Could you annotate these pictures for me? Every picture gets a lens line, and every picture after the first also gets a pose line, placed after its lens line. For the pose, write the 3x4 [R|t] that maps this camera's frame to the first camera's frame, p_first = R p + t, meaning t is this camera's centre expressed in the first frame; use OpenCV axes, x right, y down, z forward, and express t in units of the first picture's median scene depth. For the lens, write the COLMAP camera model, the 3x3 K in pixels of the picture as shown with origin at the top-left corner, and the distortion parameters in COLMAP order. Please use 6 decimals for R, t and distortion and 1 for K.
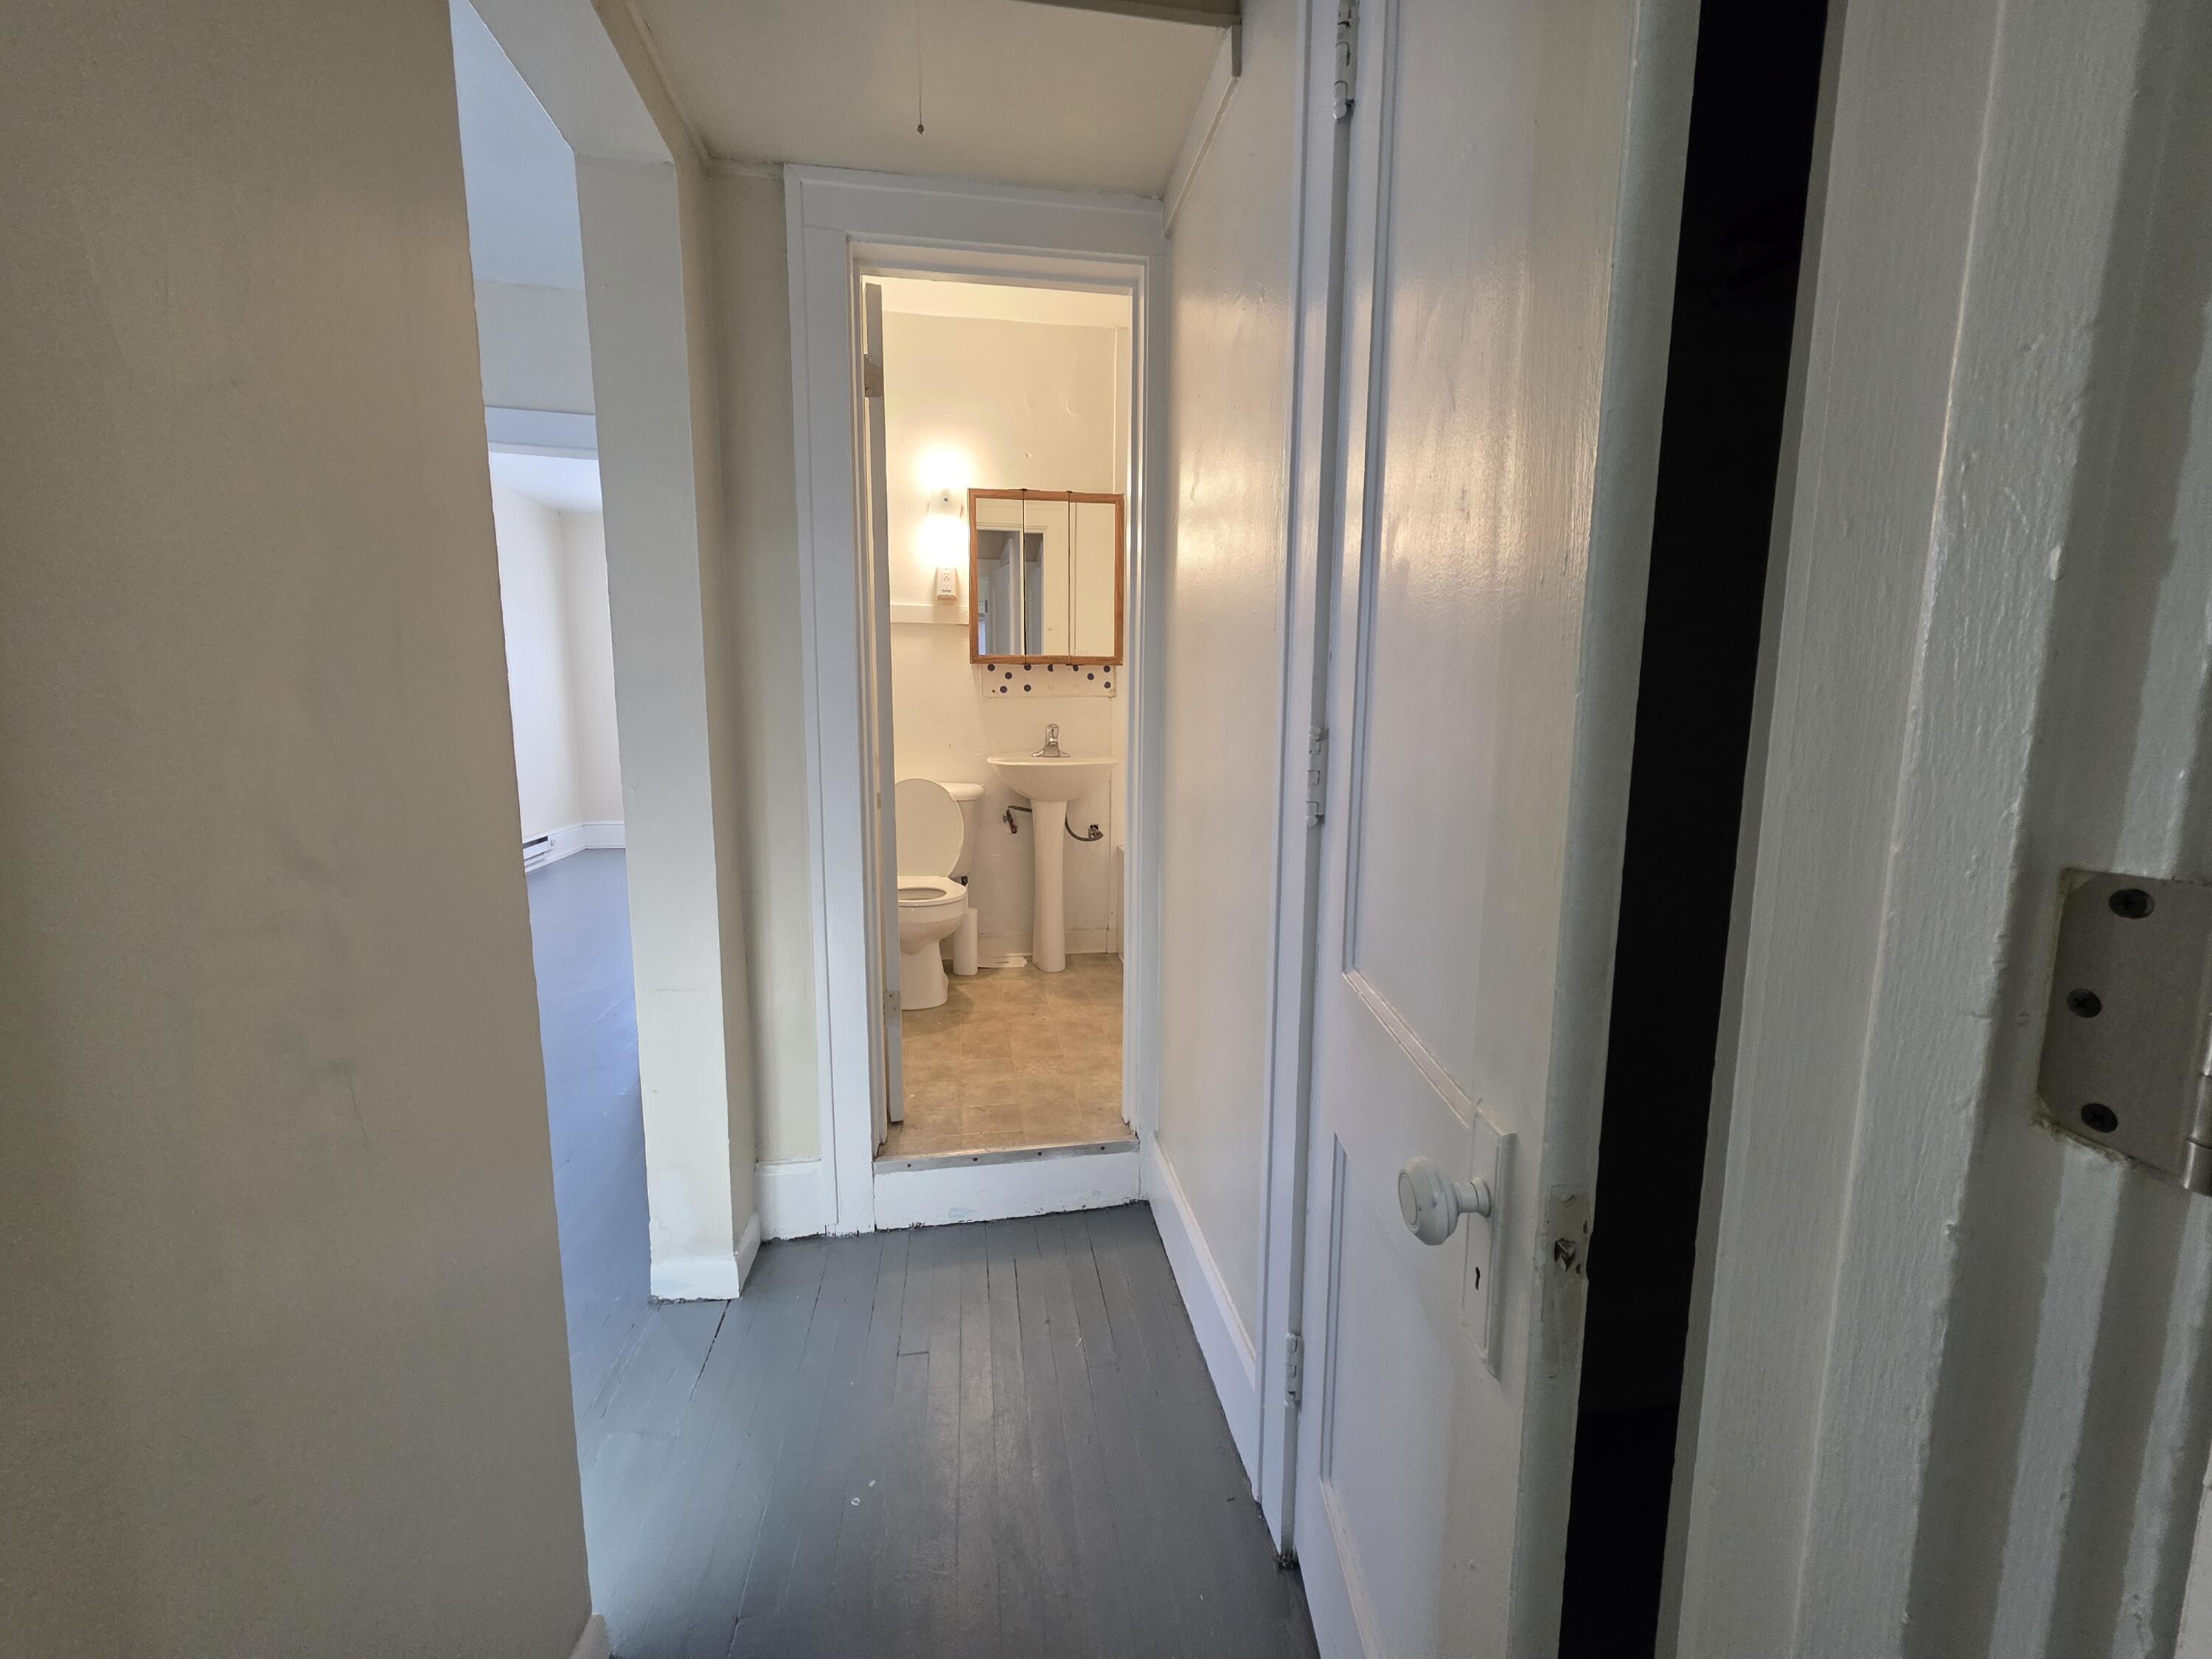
lens RADIAL K [[880.4, 0, 1106.1], [0, 880.4, 829.7], [0, 0, 1]] dist [-0.011047, -0.000151]
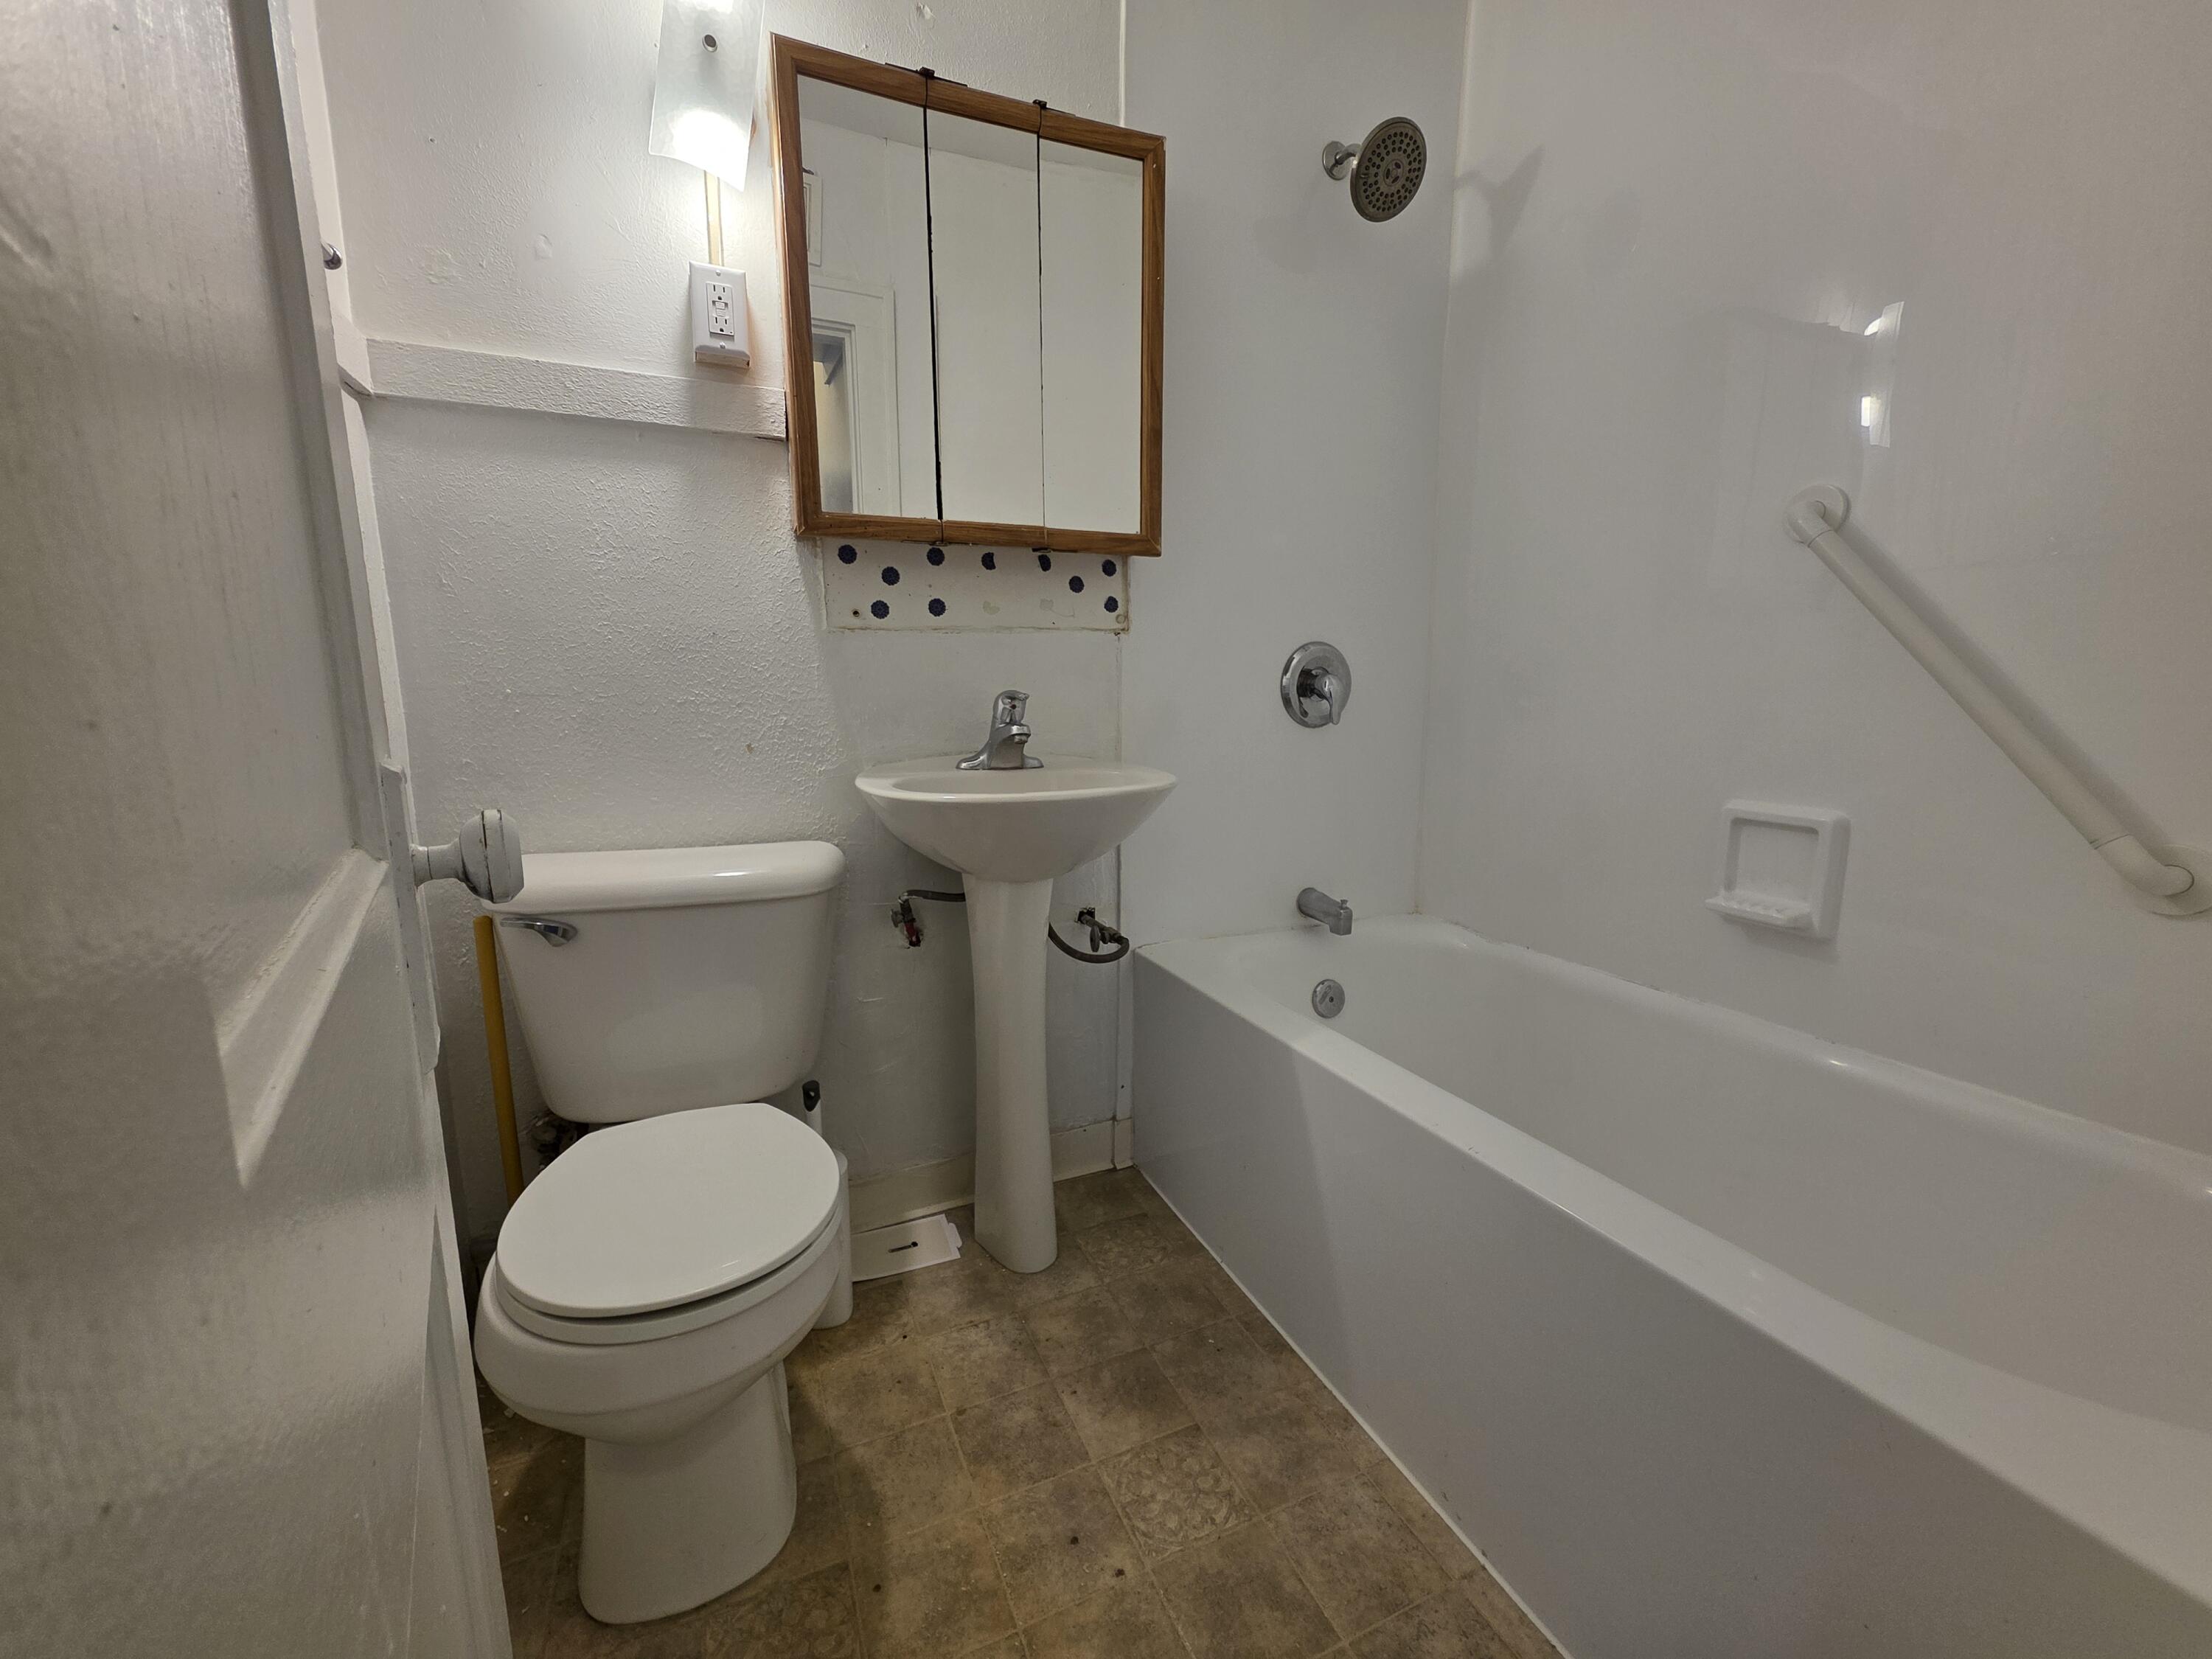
lens RADIAL K [[880.4, 0, 1107.1], [0, 880.4, 824.3], [0, 0, 1]] dist [-0.011047, -0.000151]
pose [[0.968123, -0.049943, 0.245445, -0.121072], [0.044549, 0.998629, 0.027485, -0.066301], [-0.246481, -0.015675, 0.969021, 0.580395]]
